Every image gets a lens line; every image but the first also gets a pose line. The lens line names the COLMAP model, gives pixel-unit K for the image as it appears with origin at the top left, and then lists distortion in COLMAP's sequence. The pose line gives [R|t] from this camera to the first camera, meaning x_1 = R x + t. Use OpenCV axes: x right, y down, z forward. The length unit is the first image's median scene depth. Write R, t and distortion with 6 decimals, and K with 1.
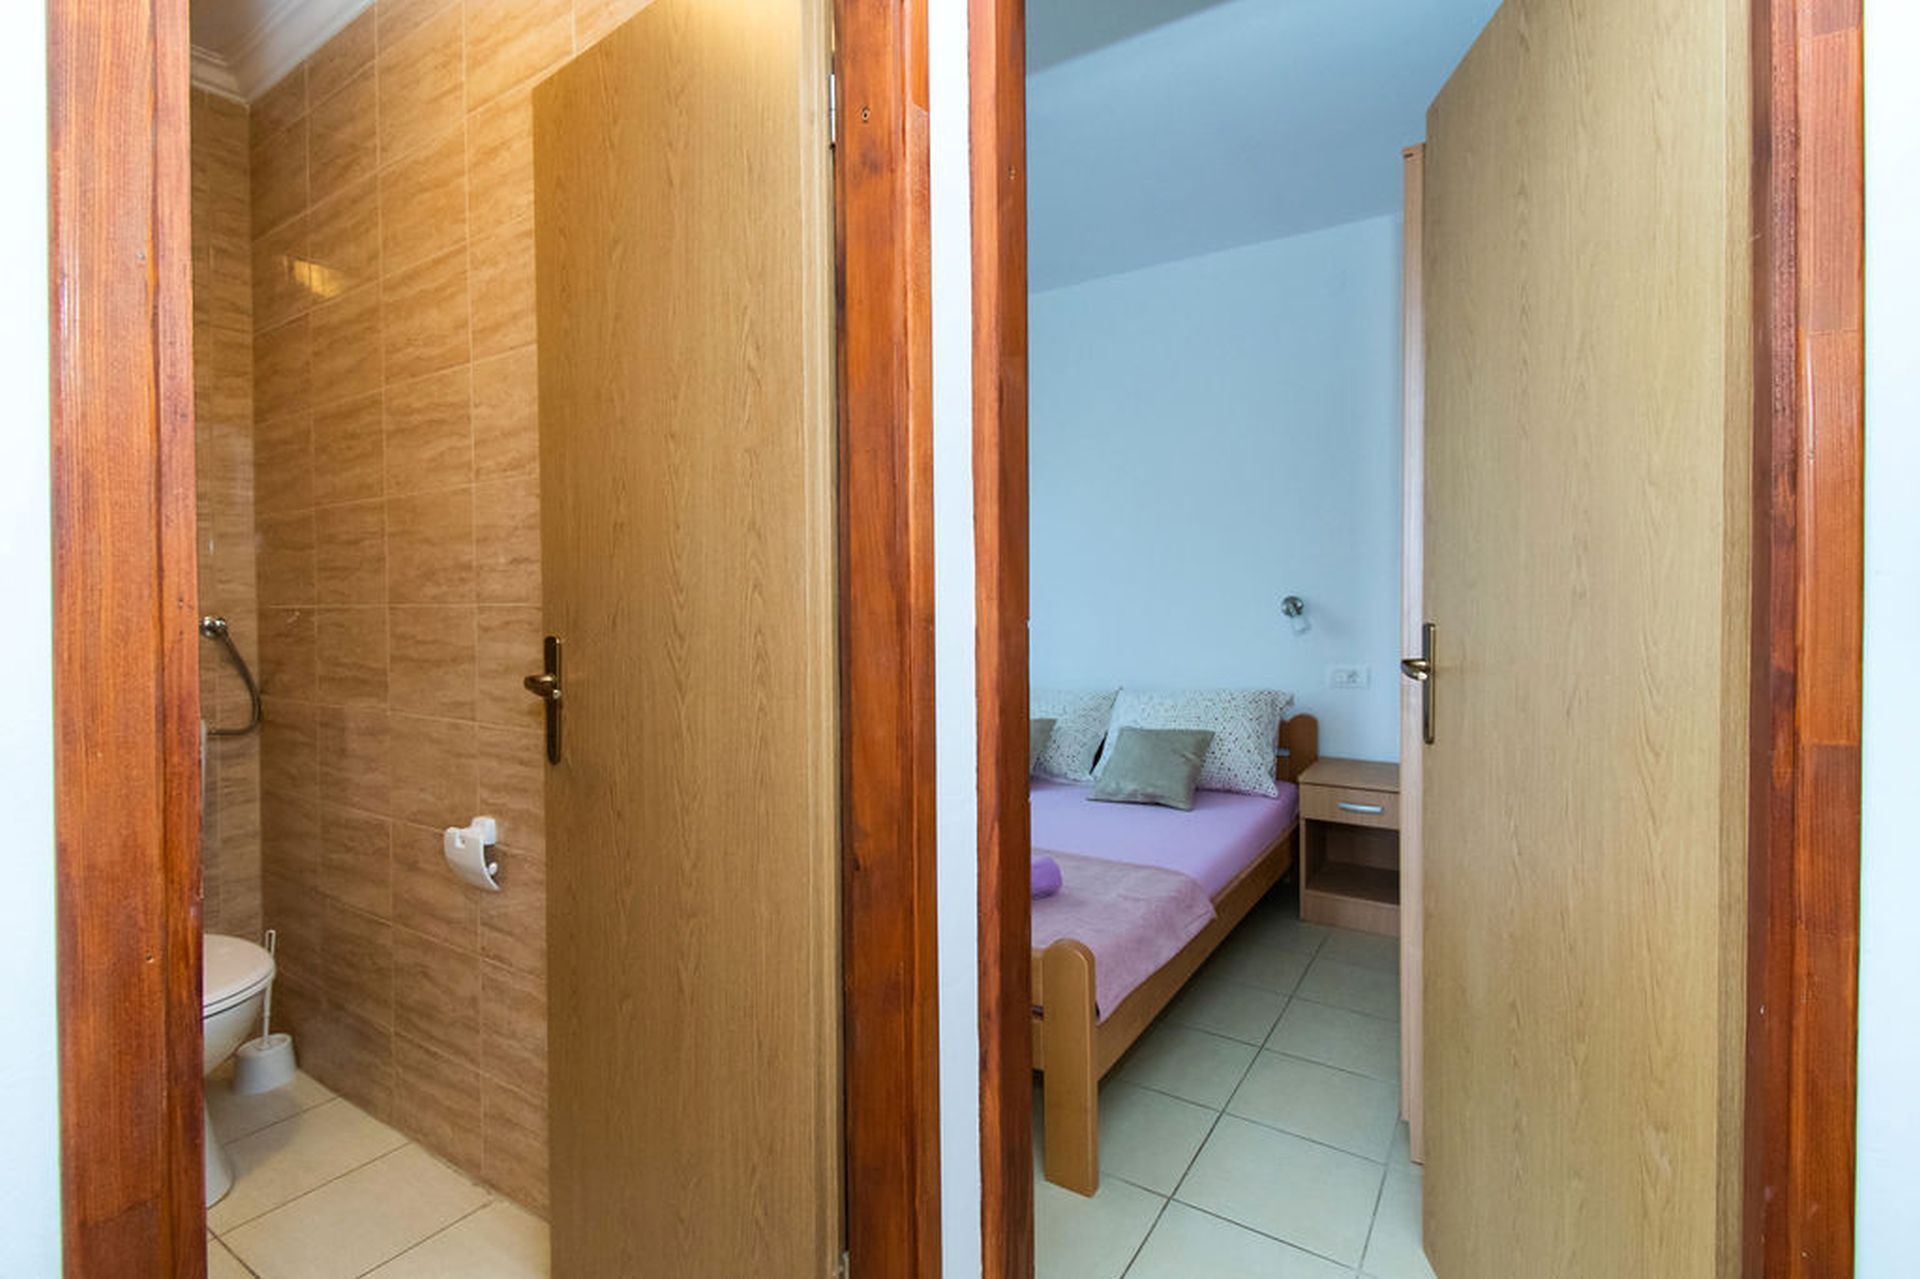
lens RADIAL K [[885.1, 0, 973.8], [0, 885.1, 628.7], [0, 0, 1]] dist [-0.001560, -0.004150]
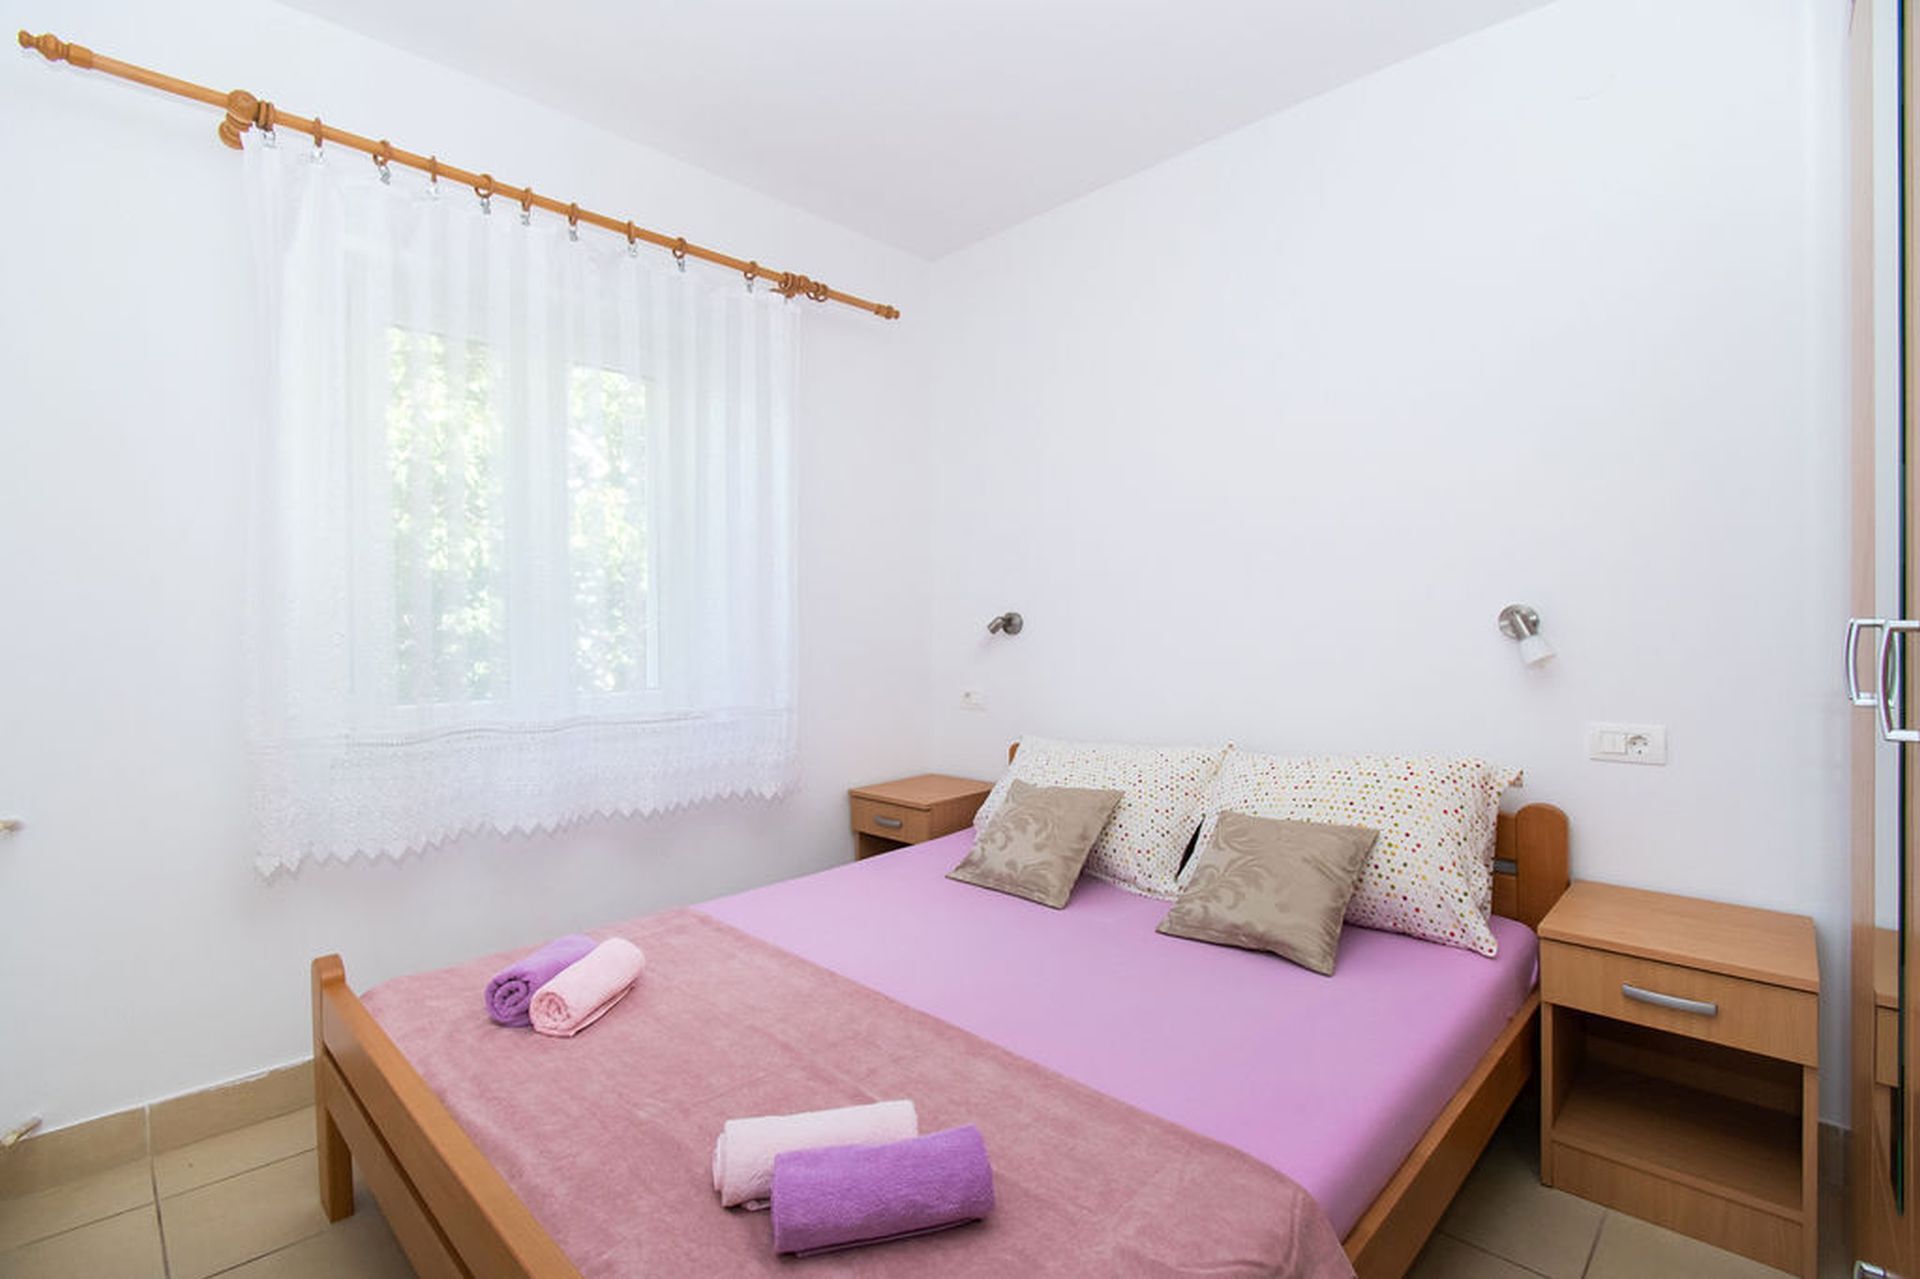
lens RADIAL K [[885.1, 0, 959.8], [0, 885.1, 626.5], [0, 0, 1]] dist [-0.001560, -0.004150]
pose [[0.982391, -0.000320, -0.186837, 0.112778], [-0.001572, 0.999949, -0.009976, -0.016499], [0.186831, 0.010094, 0.982340, 0.383152]]
